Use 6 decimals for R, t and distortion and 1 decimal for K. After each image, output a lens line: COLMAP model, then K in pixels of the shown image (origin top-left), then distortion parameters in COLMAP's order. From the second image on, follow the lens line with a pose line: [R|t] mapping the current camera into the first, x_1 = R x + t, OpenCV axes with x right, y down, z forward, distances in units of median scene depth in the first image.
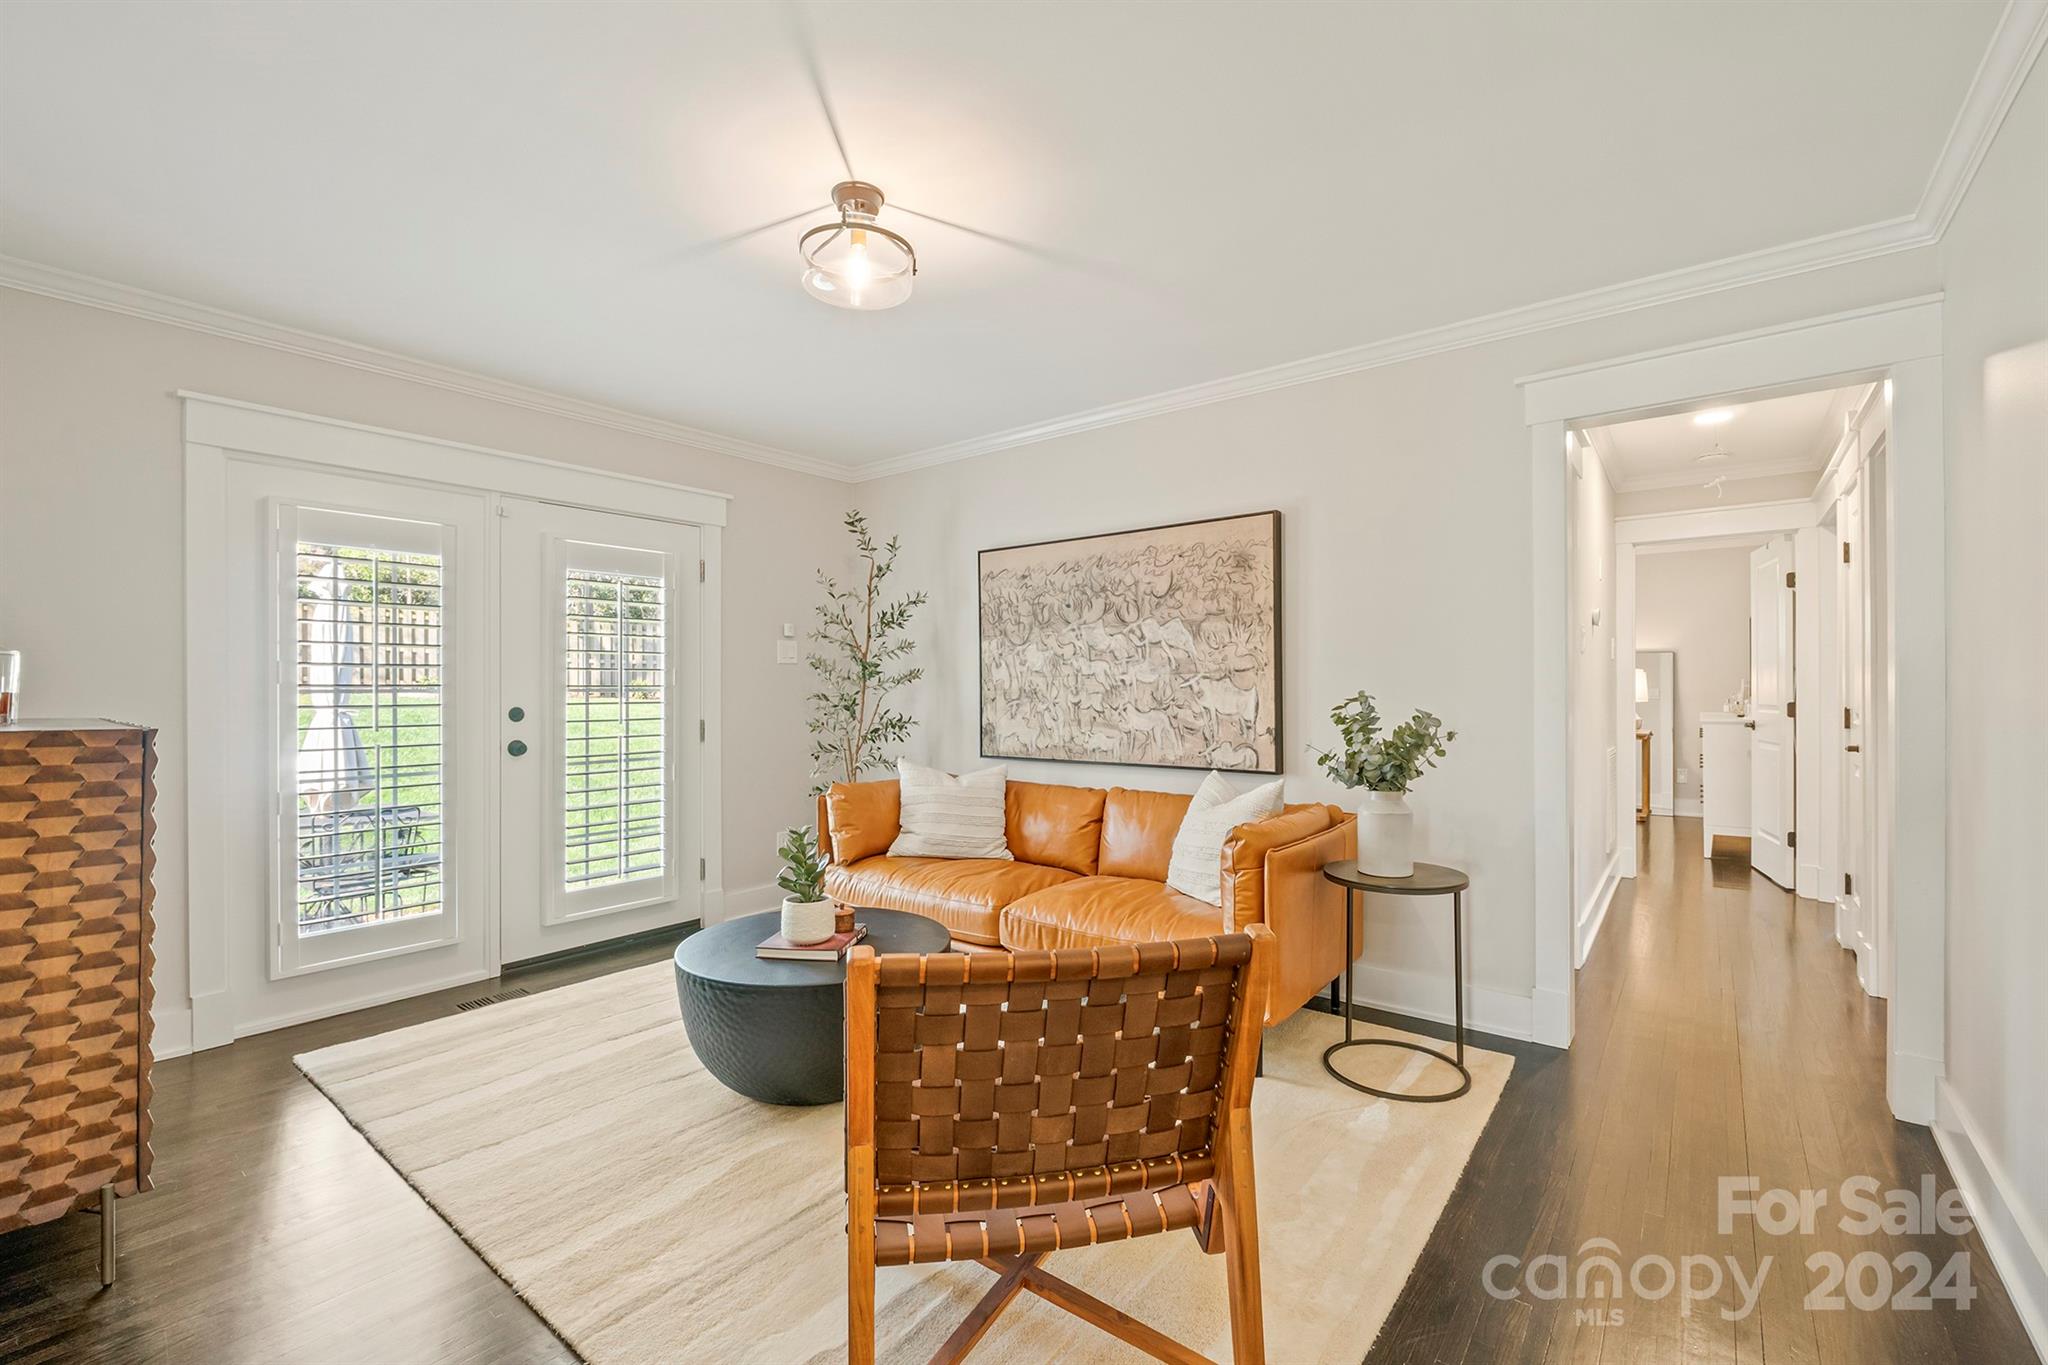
lens RADIAL K [[859.8, 0, 1025.4], [0, 859.8, 695.8], [0, 0, 1]] dist [-0.007098, -0.000110]
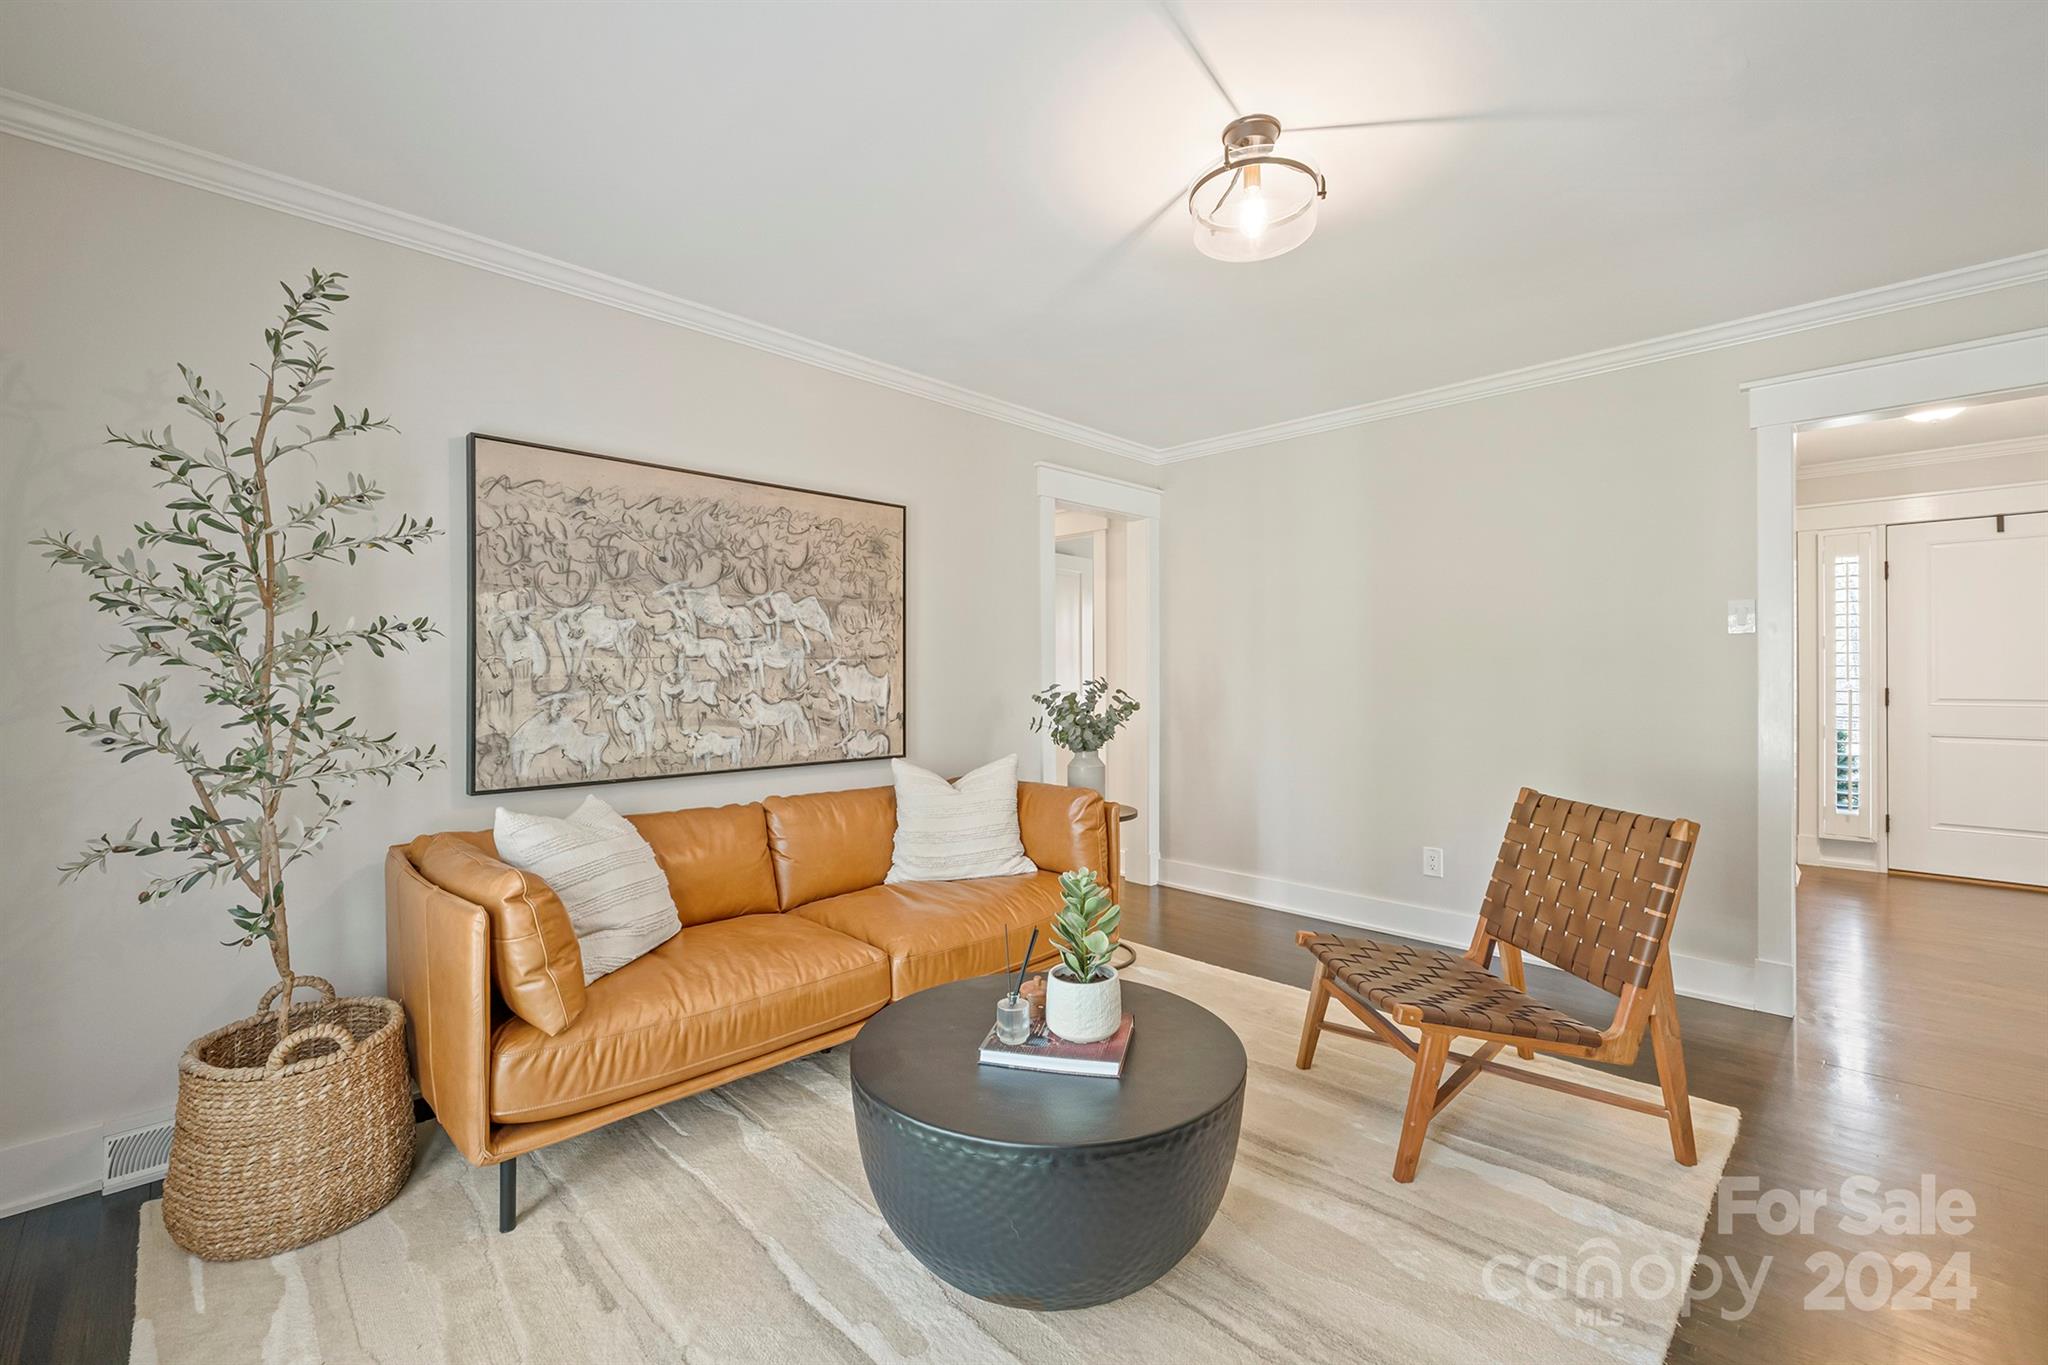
lens RADIAL K [[859.8, 0, 1024.5], [0, 859.8, 666.2], [0, 0, 1]] dist [-0.007098, -0.000110]
pose [[0.119589, 0.004422, 0.992814, -0.661518], [-0.002010, 0.999989, -0.004212, -0.014028], [-0.992821, -0.001492, 0.119597, 0.655174]]
